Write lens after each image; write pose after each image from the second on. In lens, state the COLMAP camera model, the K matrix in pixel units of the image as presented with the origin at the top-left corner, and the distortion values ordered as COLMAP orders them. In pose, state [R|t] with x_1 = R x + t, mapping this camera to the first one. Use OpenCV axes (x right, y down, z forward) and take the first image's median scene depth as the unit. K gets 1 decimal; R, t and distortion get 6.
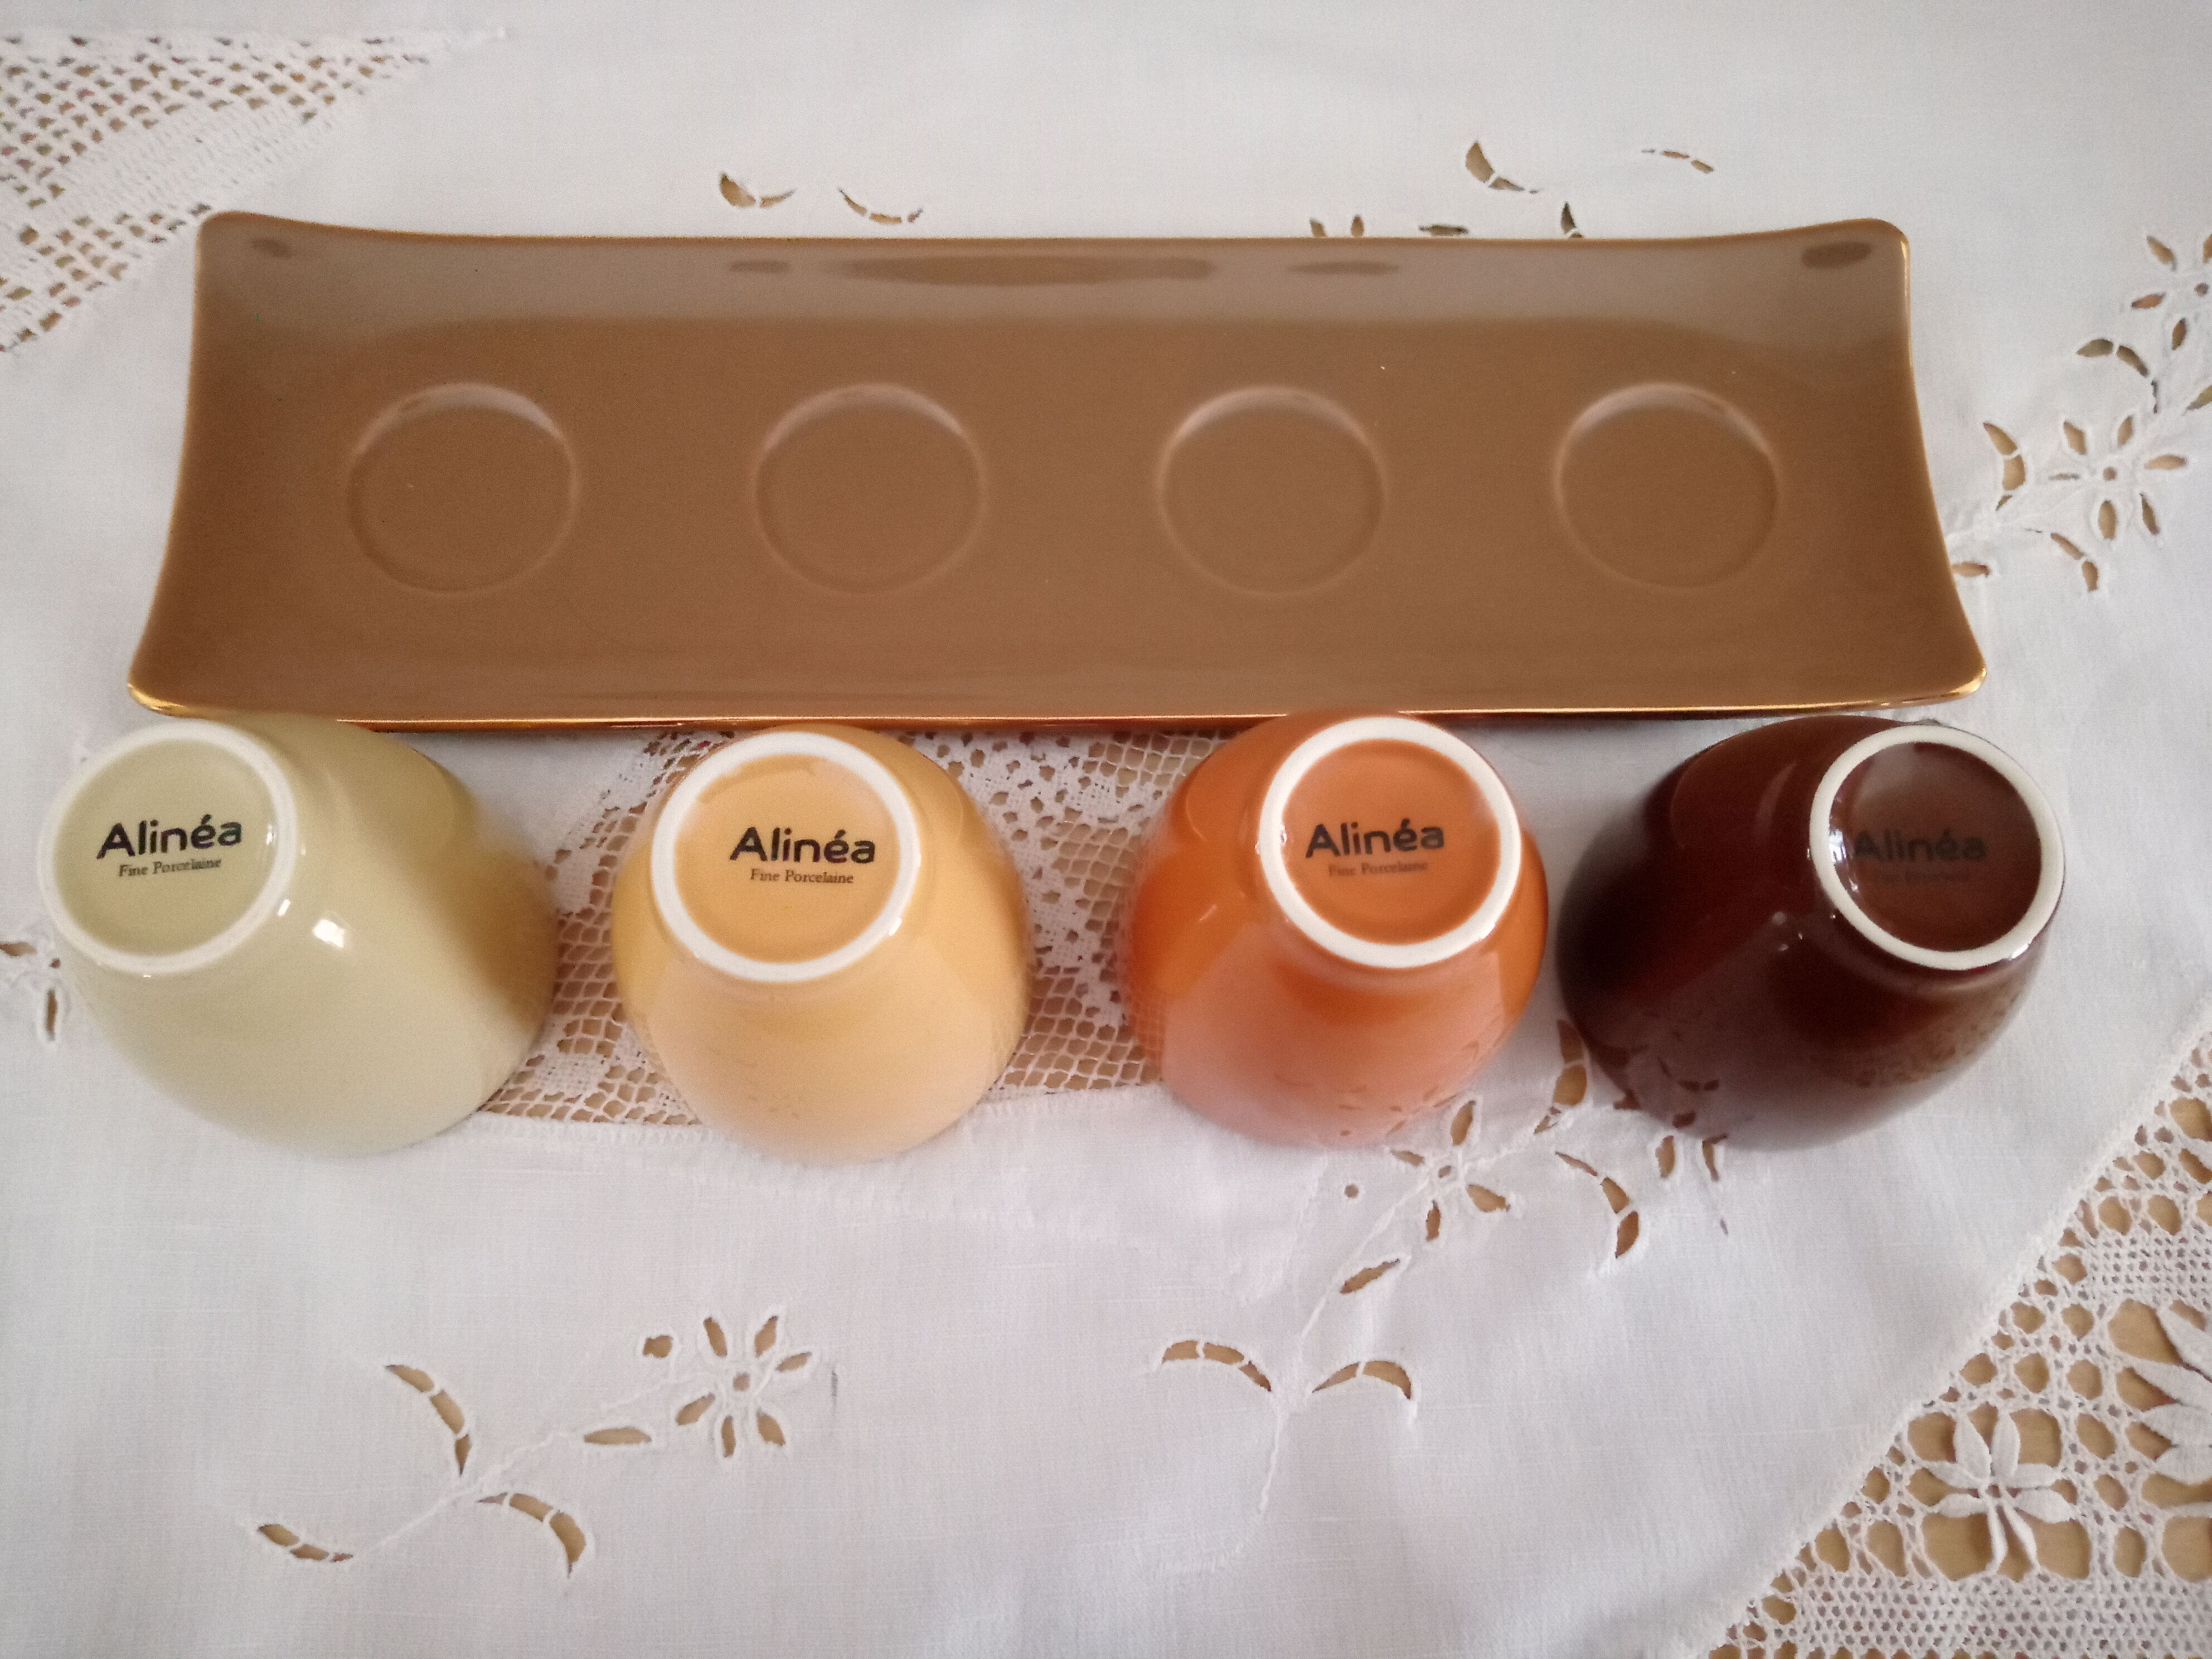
lens RADIAL K [[1683.8, 0, 1100.0], [0, 1683.8, 810.6], [0, 0, 1]] dist [-0.014737, -0.040793]
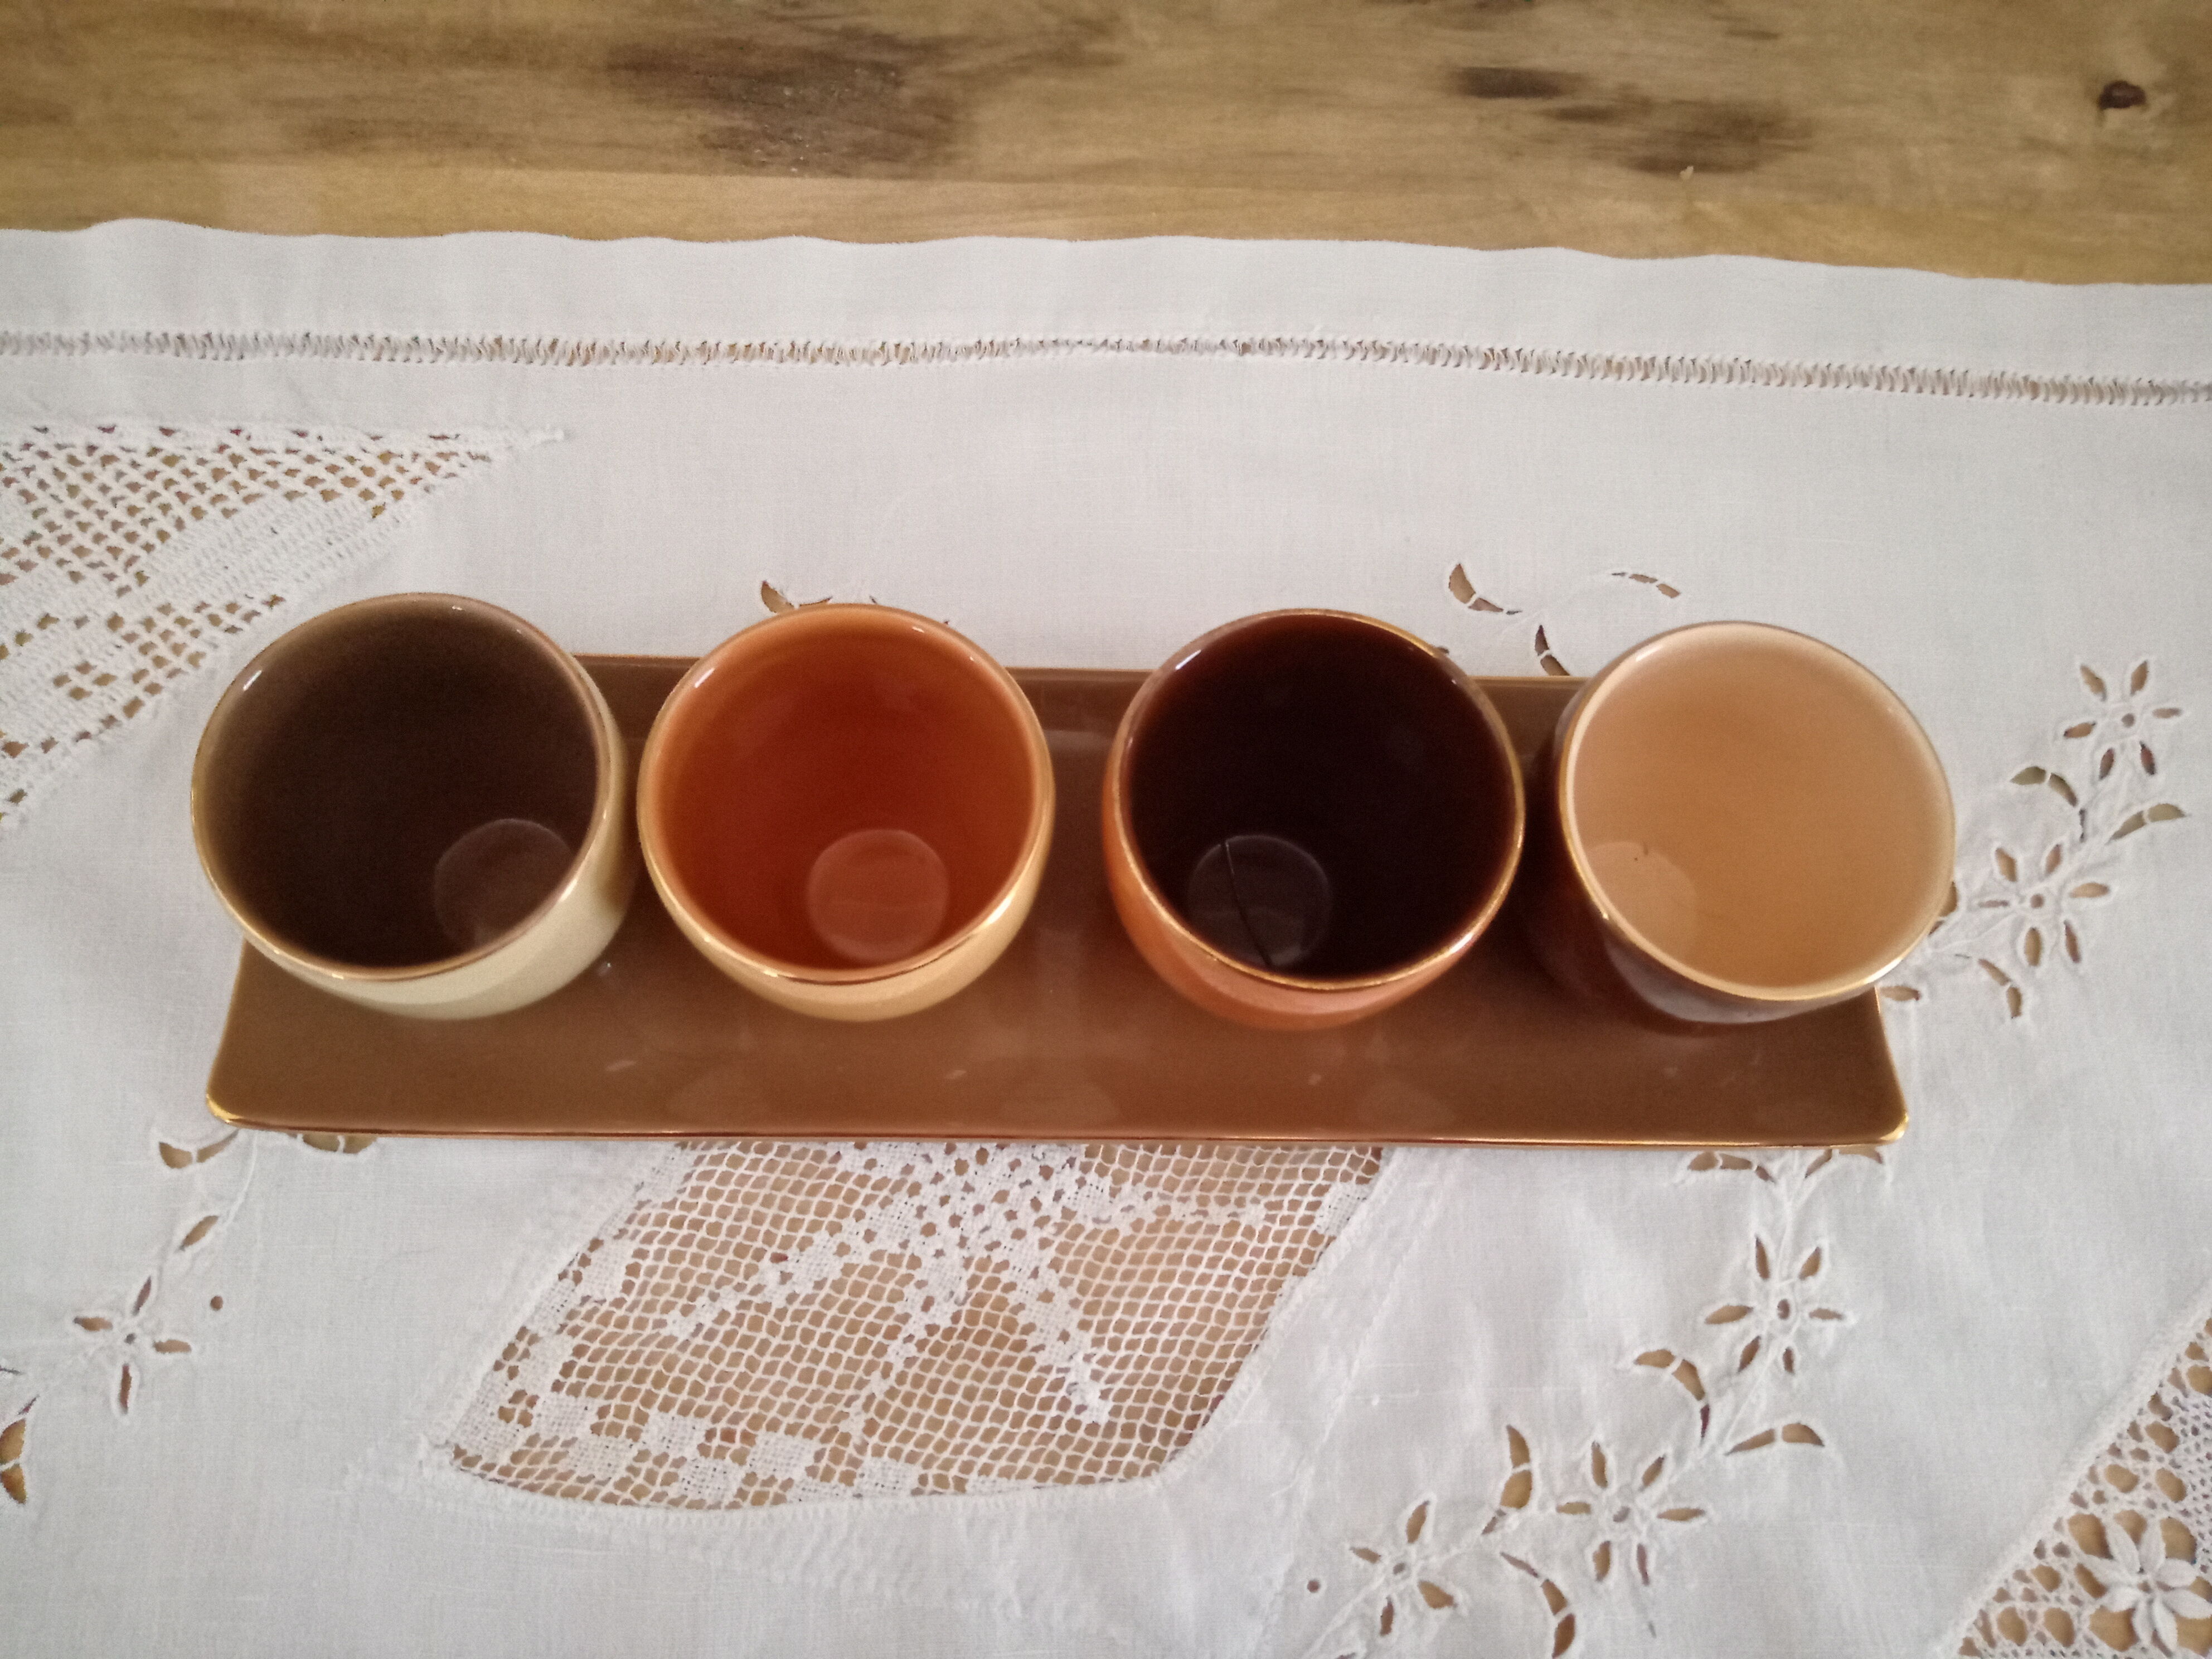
lens RADIAL K [[1683.8, 0, 1107.2], [0, 1683.8, 820.1], [0, 0, 1]] dist [-0.014737, -0.040793]
pose [[0.999748, 0.022423, 0.000389, 0.002360], [-0.021834, 0.977155, -0.211404, -0.016464], [-0.005121, 0.211342, 0.977399, -0.099896]]
